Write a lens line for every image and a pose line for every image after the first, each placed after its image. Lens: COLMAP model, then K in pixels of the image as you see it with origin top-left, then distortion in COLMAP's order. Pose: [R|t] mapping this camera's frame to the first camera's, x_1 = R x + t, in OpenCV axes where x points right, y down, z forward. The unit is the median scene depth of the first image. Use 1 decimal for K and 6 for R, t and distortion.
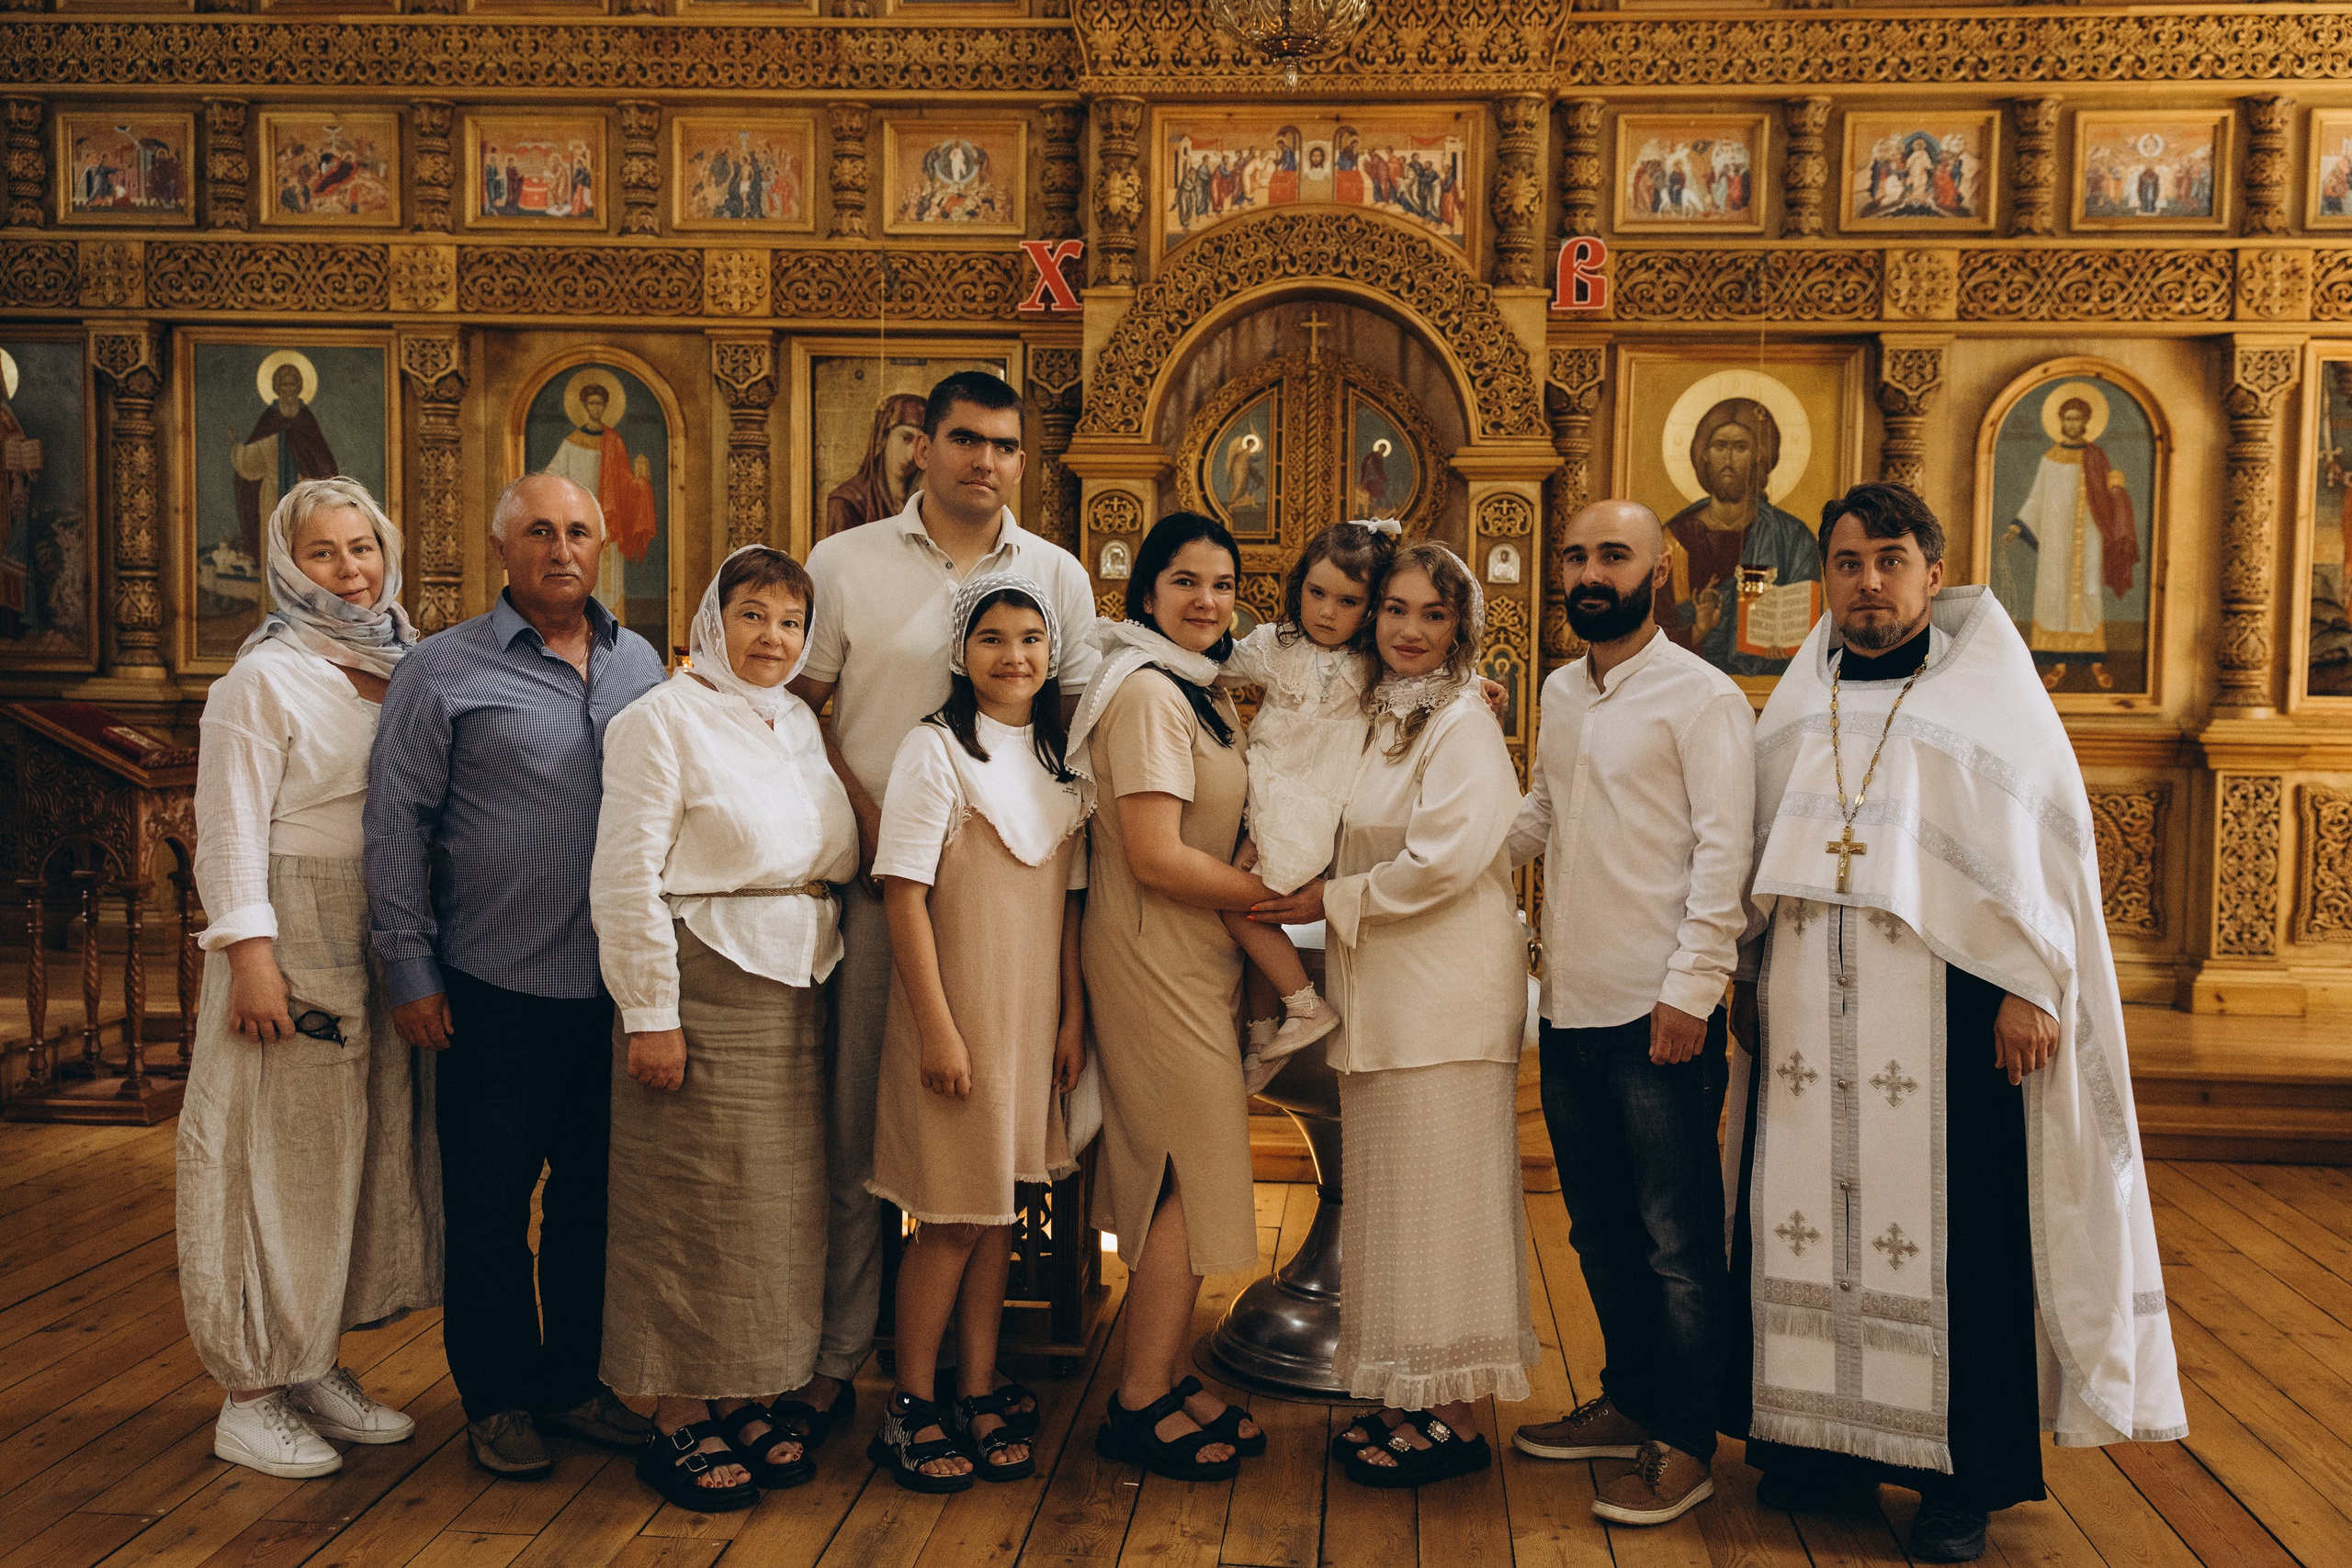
lens RADIAL K [[2211.2, 0, 1175.6], [0, 2211.2, 805.7], [0, 0, 1]] dist [0.066712, 0.000000]
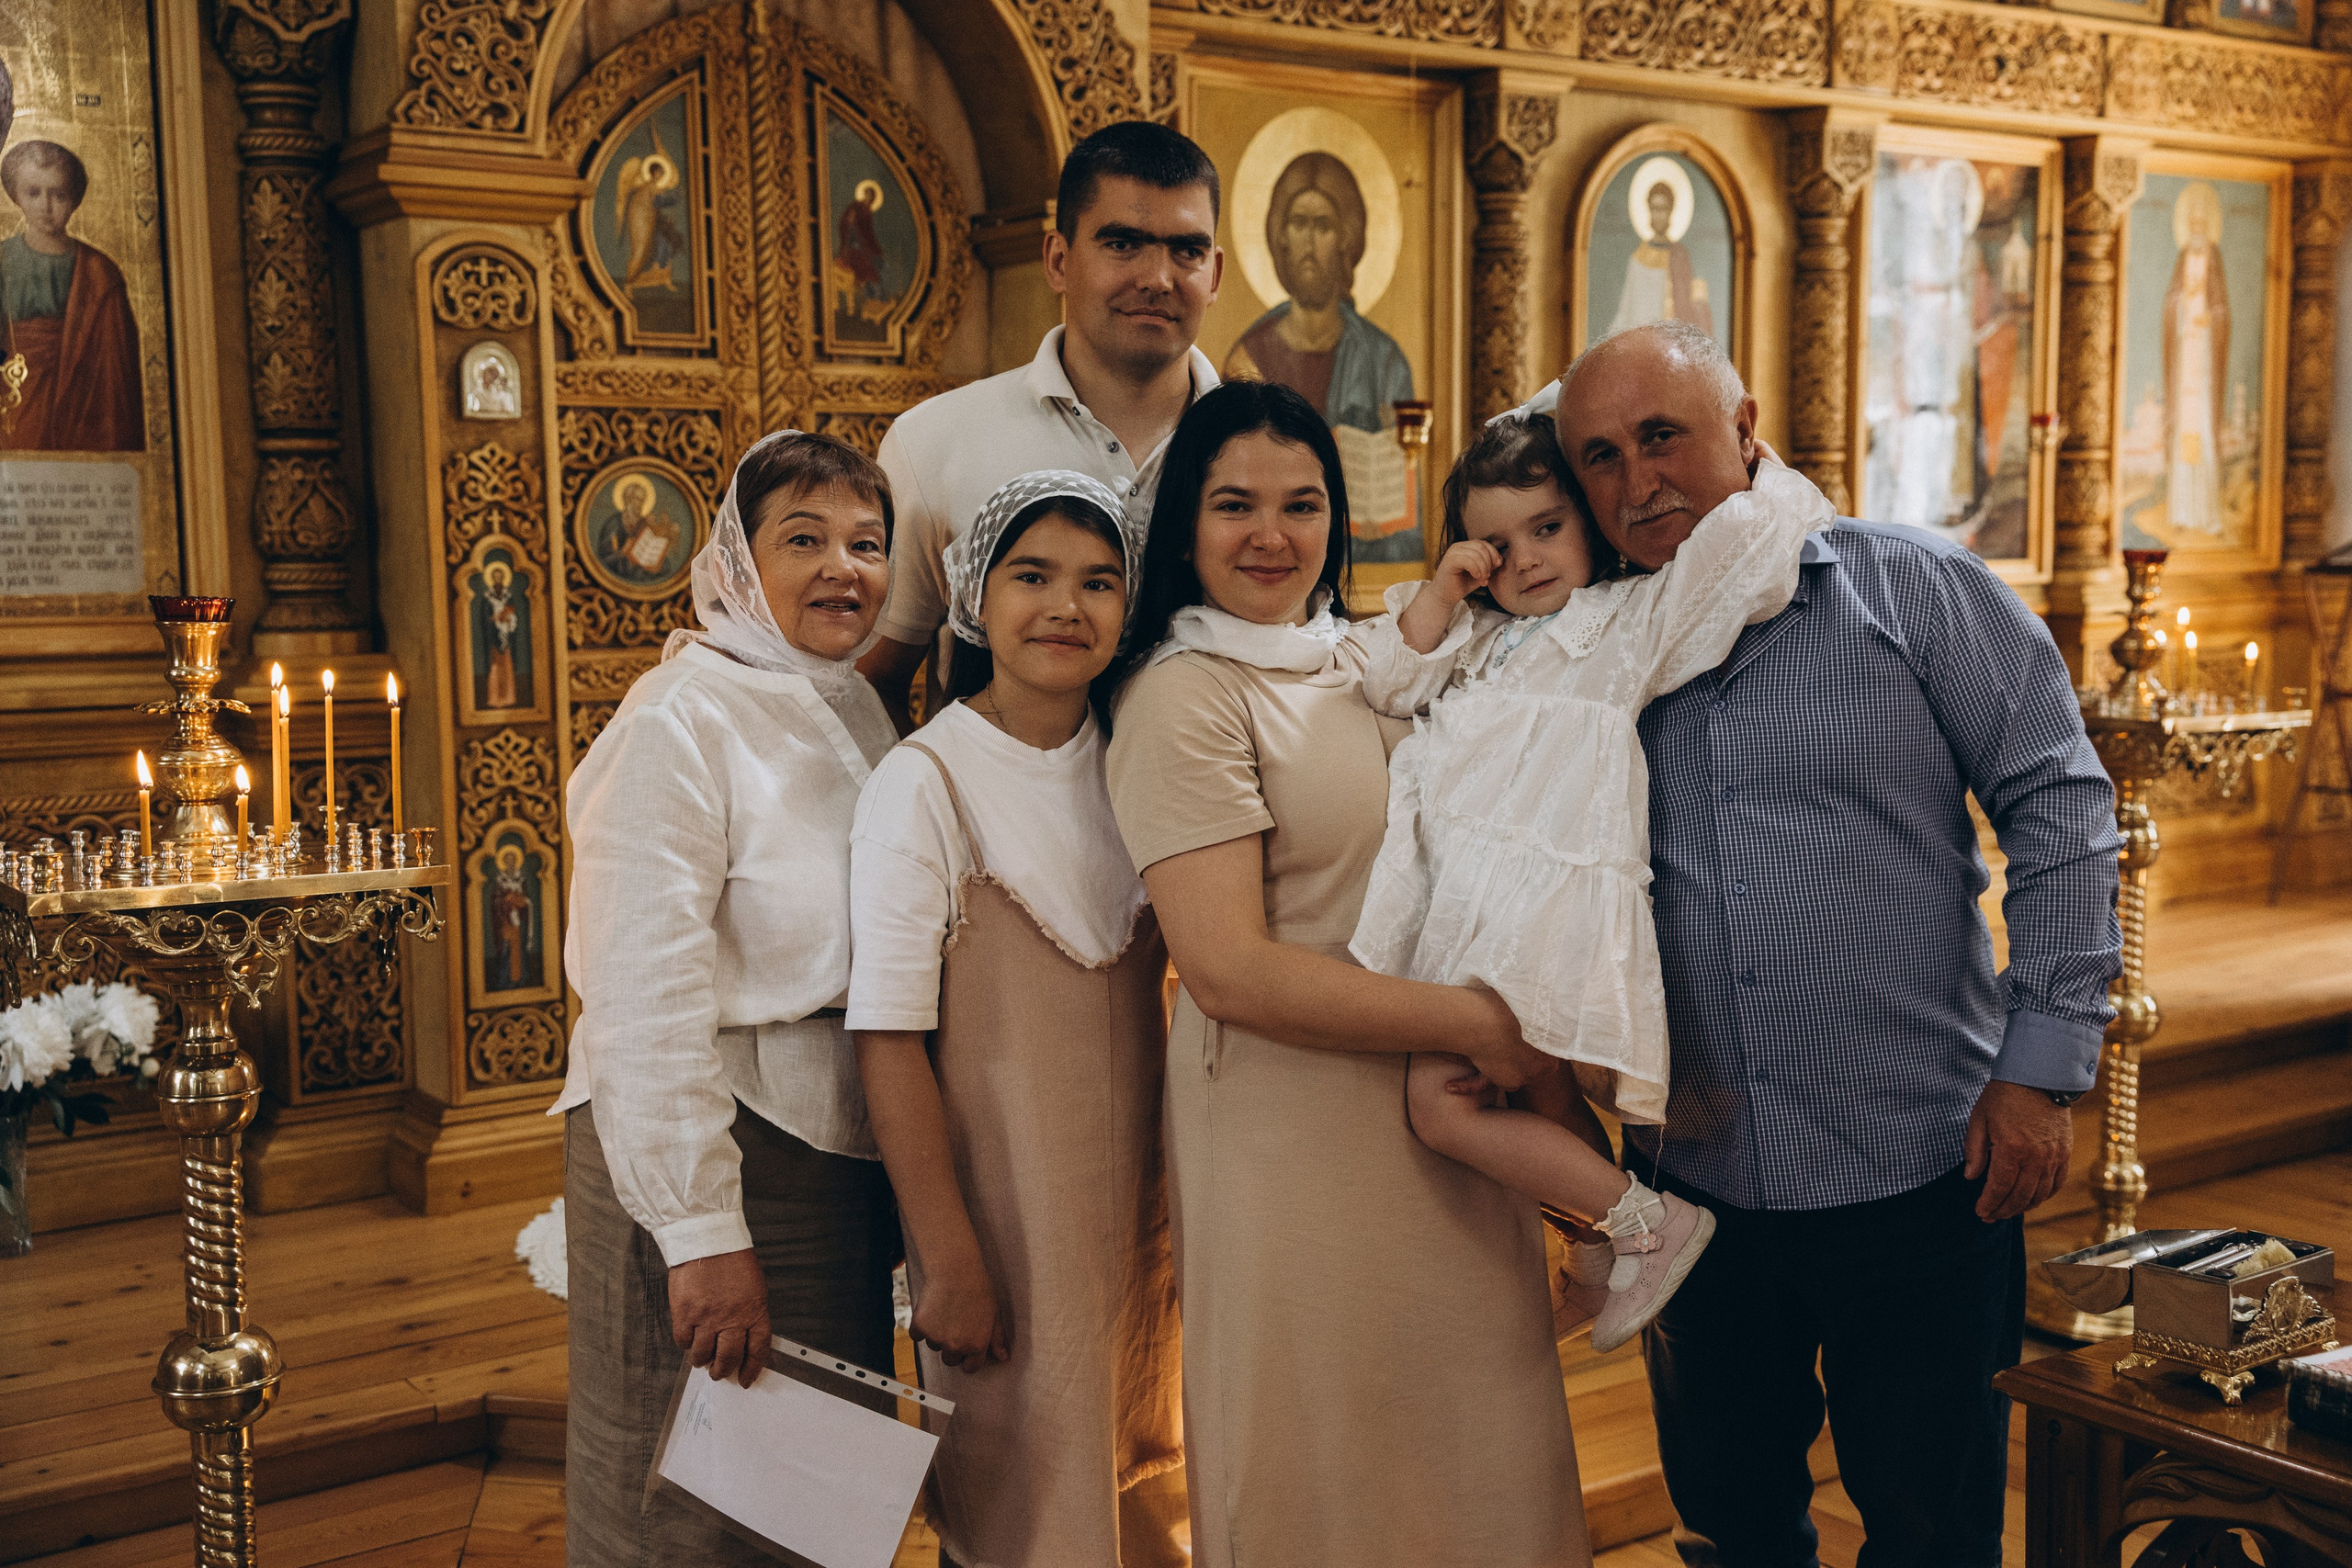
lens RADIAL K [[2549.7, 0, 1169.4], [0, 2549.7, 765.7], [0, 0, 1]] dist [0.136786, 0.000000]
pose [[0.771780, -0.086676, 0.629954, -0.289382], [0.066779, 0.996236, 0.055260, -0.044331], [-0.632373, -0.000581, 0.774664, 0.429727]]
